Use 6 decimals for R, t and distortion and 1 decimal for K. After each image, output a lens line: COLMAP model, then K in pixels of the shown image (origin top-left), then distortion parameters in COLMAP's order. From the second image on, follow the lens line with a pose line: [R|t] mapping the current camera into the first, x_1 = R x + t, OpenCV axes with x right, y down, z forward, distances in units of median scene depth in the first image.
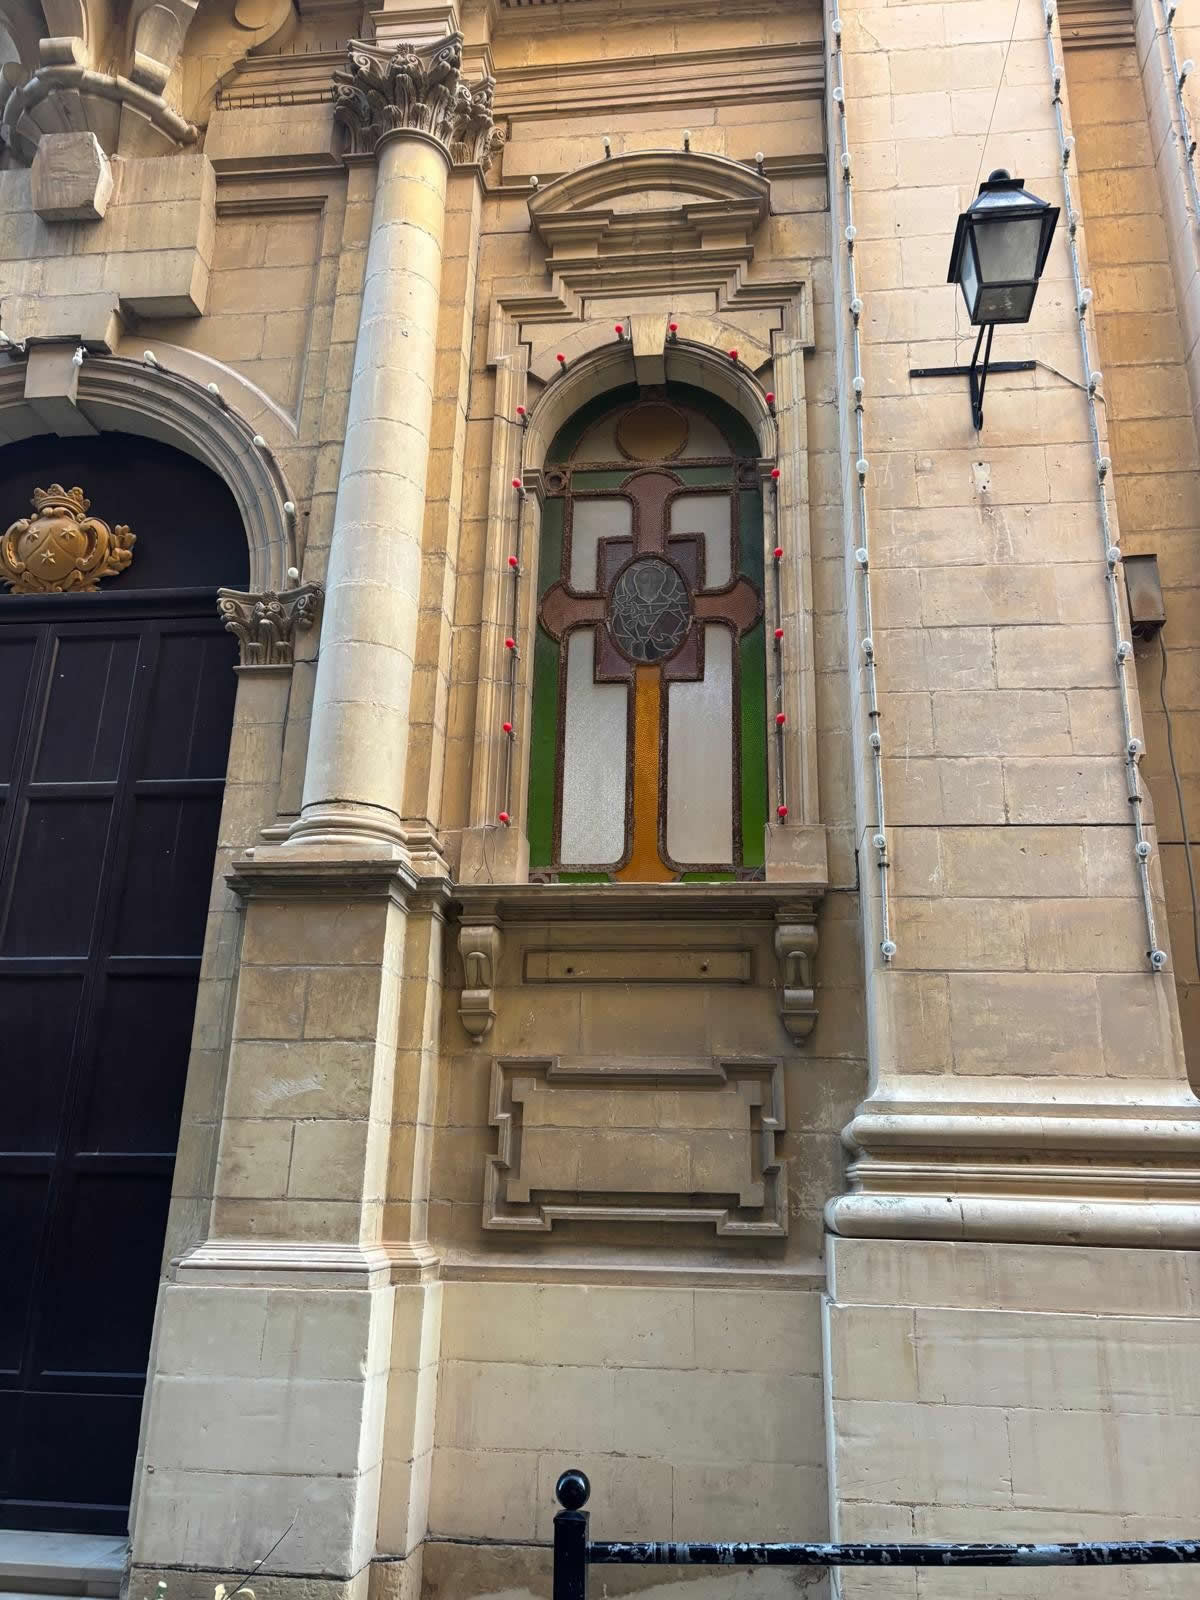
lens RADIAL K [[1285.6, 0, 599.3], [0, 1285.6, 739.8], [0, 0, 1]] dist [0.043642, -0.086953]
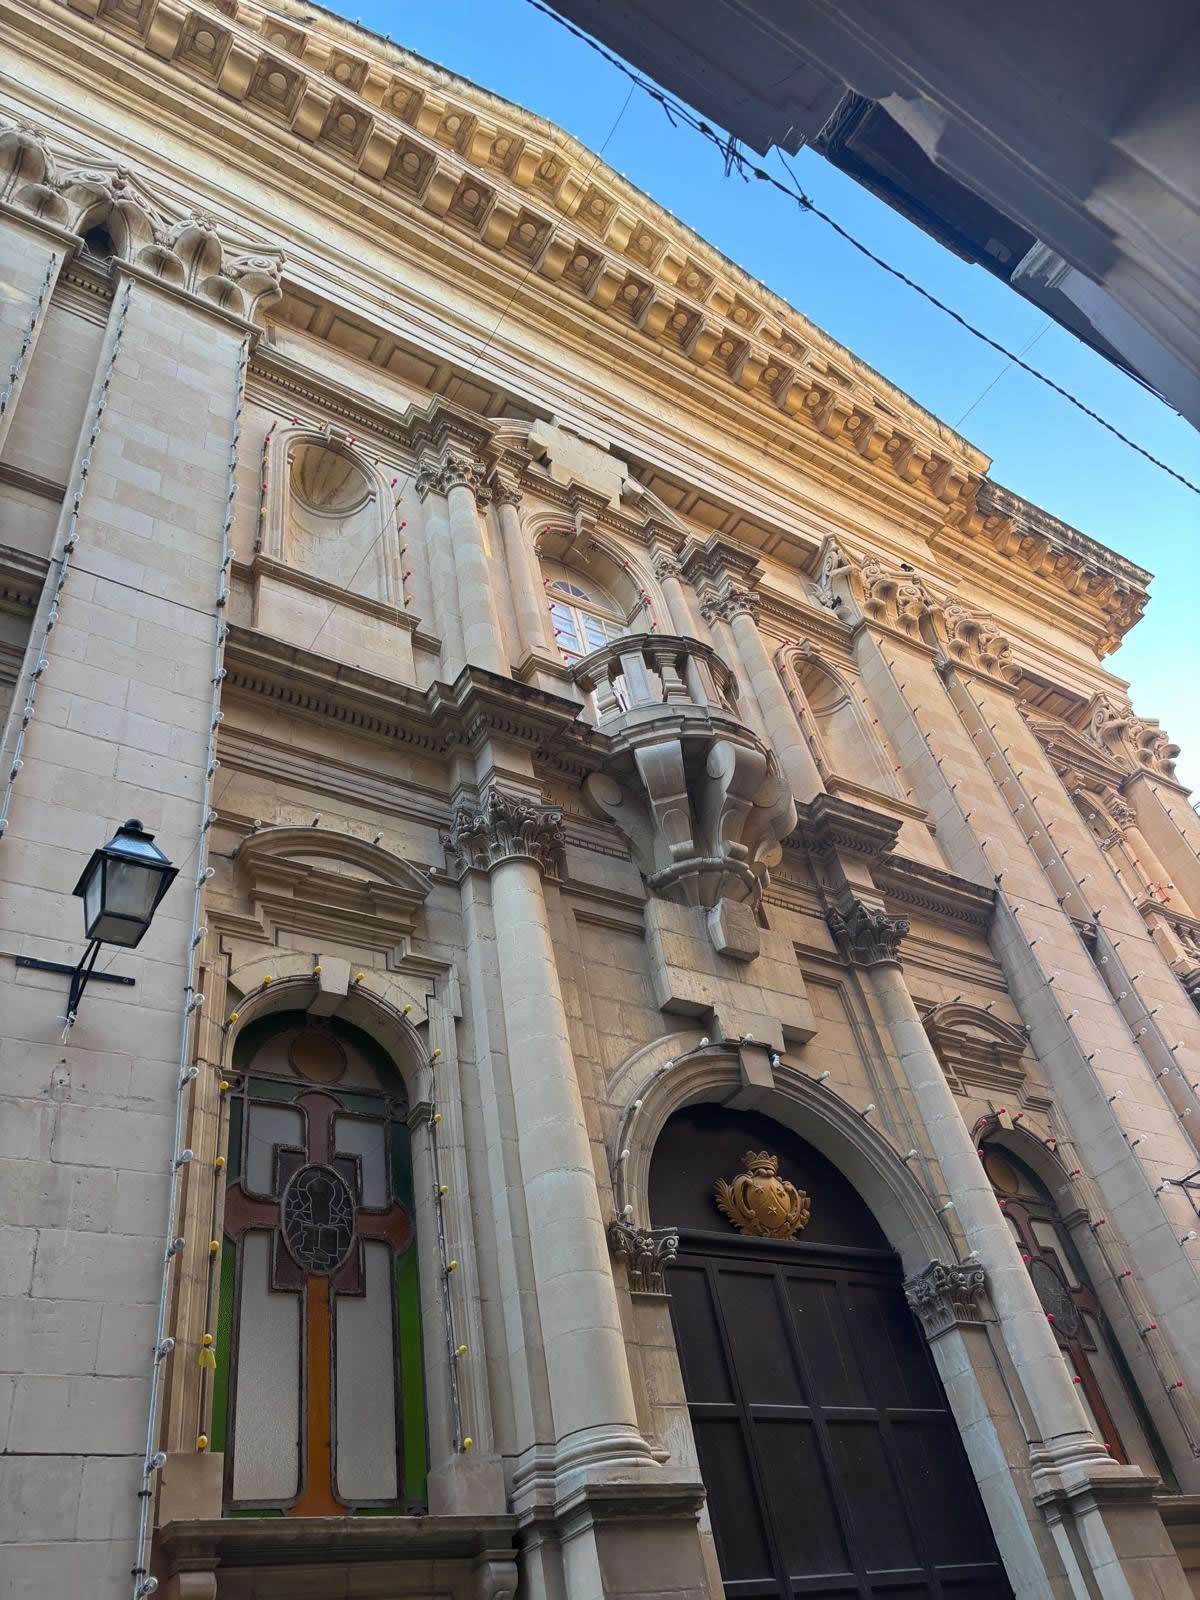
lens RADIAL K [[1161.0, 0, 600.0], [0, 1161.0, 800.0], [0, 0, 1]] dist [0.030947, -0.010846]
pose [[0.769003, 0.325034, 0.550443, -0.475369], [-0.055205, 0.891633, -0.449381, 0.010777], [-0.636857, 0.315188, 0.703612, 0.050158]]
